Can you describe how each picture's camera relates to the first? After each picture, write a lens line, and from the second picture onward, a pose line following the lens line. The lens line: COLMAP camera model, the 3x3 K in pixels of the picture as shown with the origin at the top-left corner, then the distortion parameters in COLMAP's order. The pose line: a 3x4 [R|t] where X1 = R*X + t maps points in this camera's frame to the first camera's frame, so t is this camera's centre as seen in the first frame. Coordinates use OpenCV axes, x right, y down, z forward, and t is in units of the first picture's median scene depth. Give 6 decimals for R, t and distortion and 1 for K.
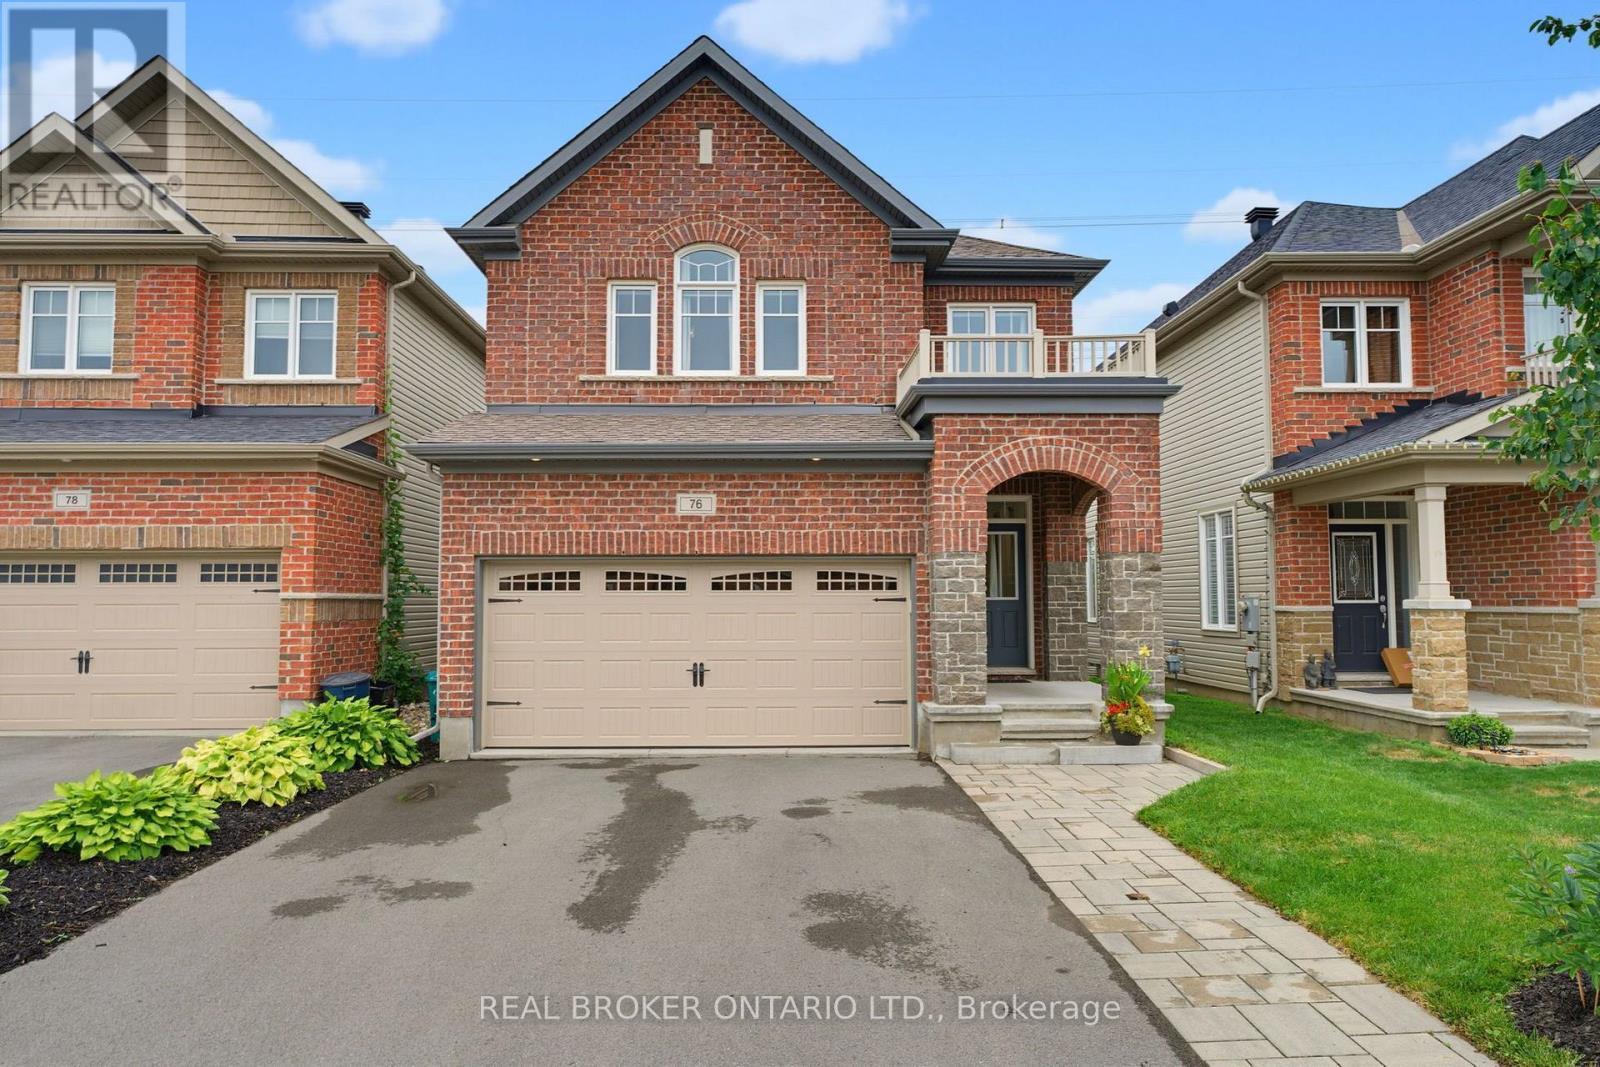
lens RADIAL K [[1016.1, 0, 801.2], [0, 1016.1, 539.6], [0, 0, 1]] dist [0.006773, -0.005216]
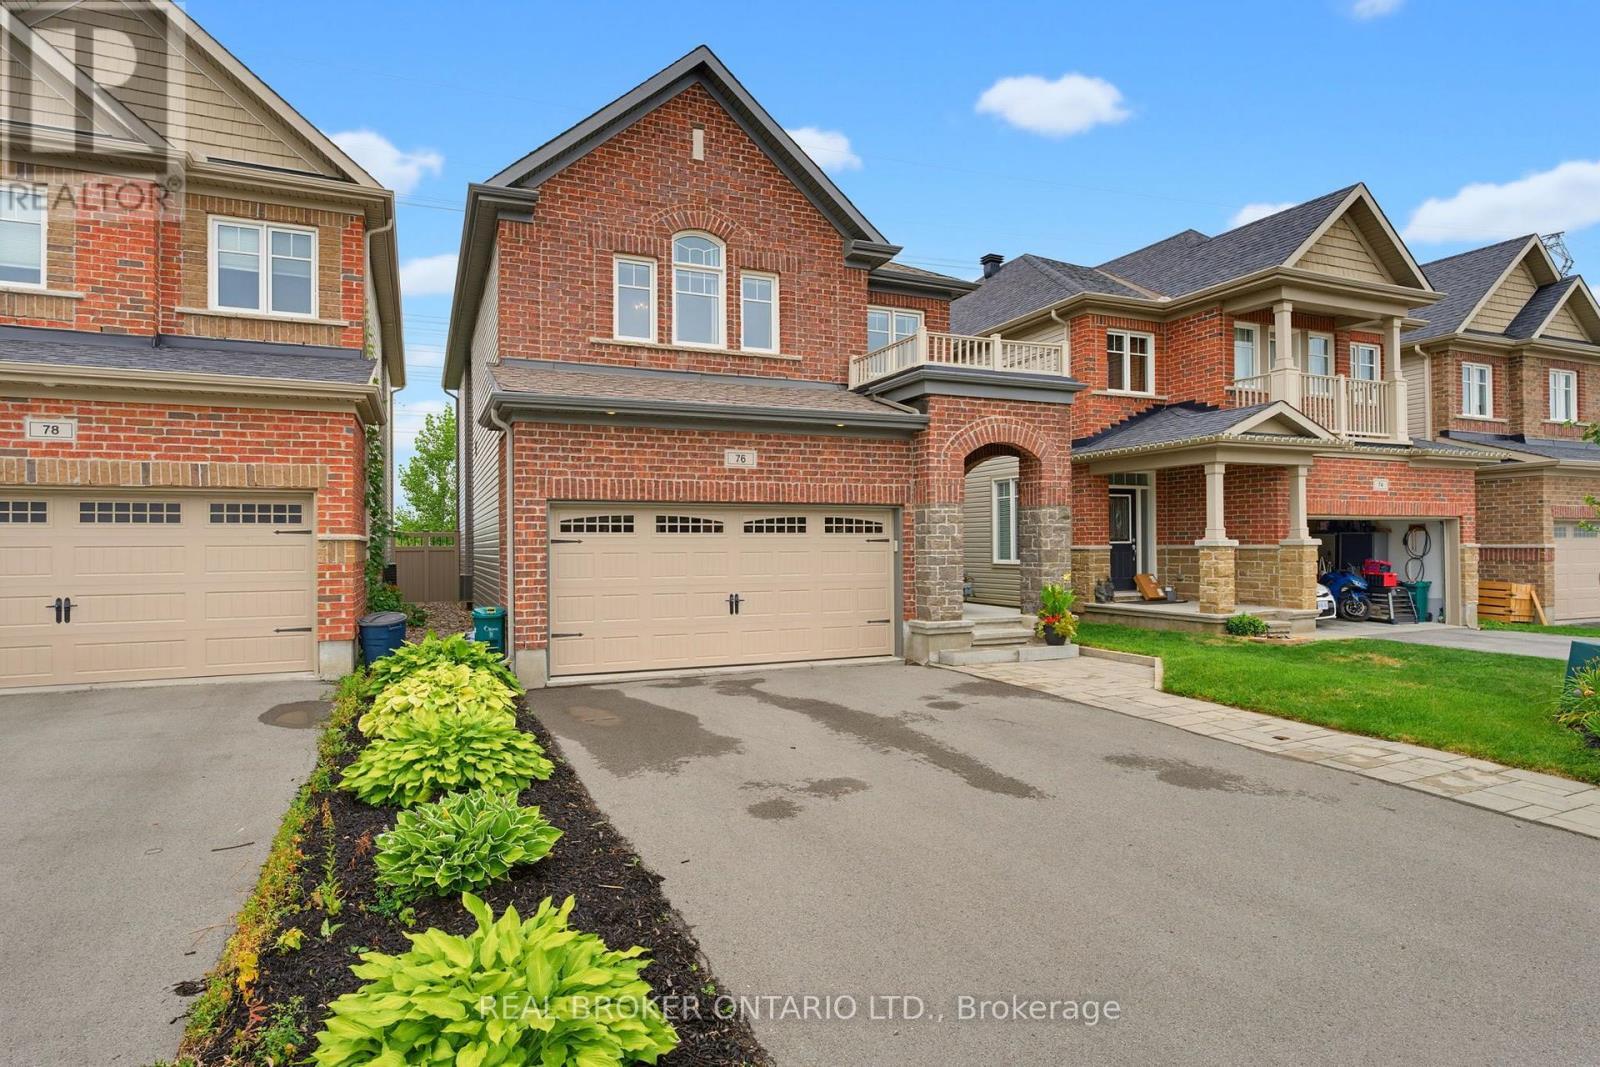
lens RADIAL K [[840.6, 0, 788.3], [0, 840.6, 536.3], [0, 0, 1]] dist [0.000935, -0.000053]
pose [[0.930181, 0.001108, 0.367100, -0.384768], [-0.018238, 0.998900, 0.043200, 0.010721], [-0.366648, -0.046879, 0.929178, 0.073951]]
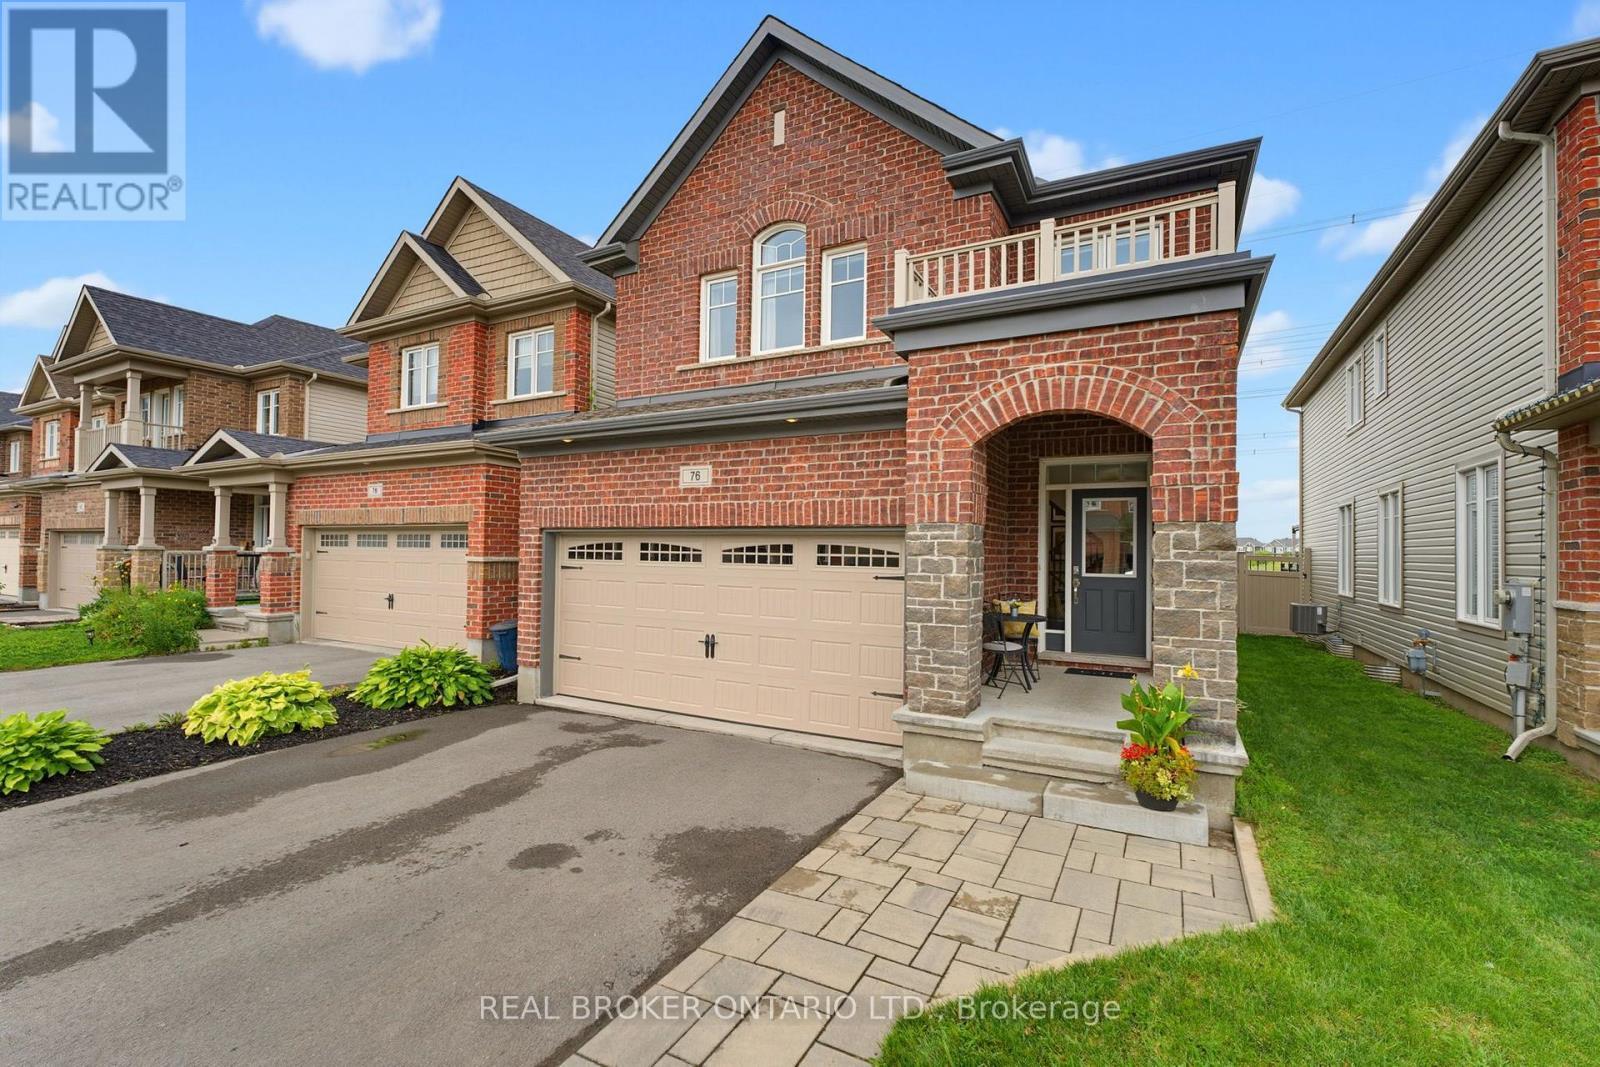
lens RADIAL K [[684.4, 0, 808.2], [0, 684.4, 540.7], [0, 0, 1]] dist [-0.005310, 0.001758]
pose [[0.874815, 0.006950, -0.484406, 0.299490], [0.012288, 0.999257, 0.036528, 0.004865], [0.484300, -0.037907, 0.874080, 0.441403]]
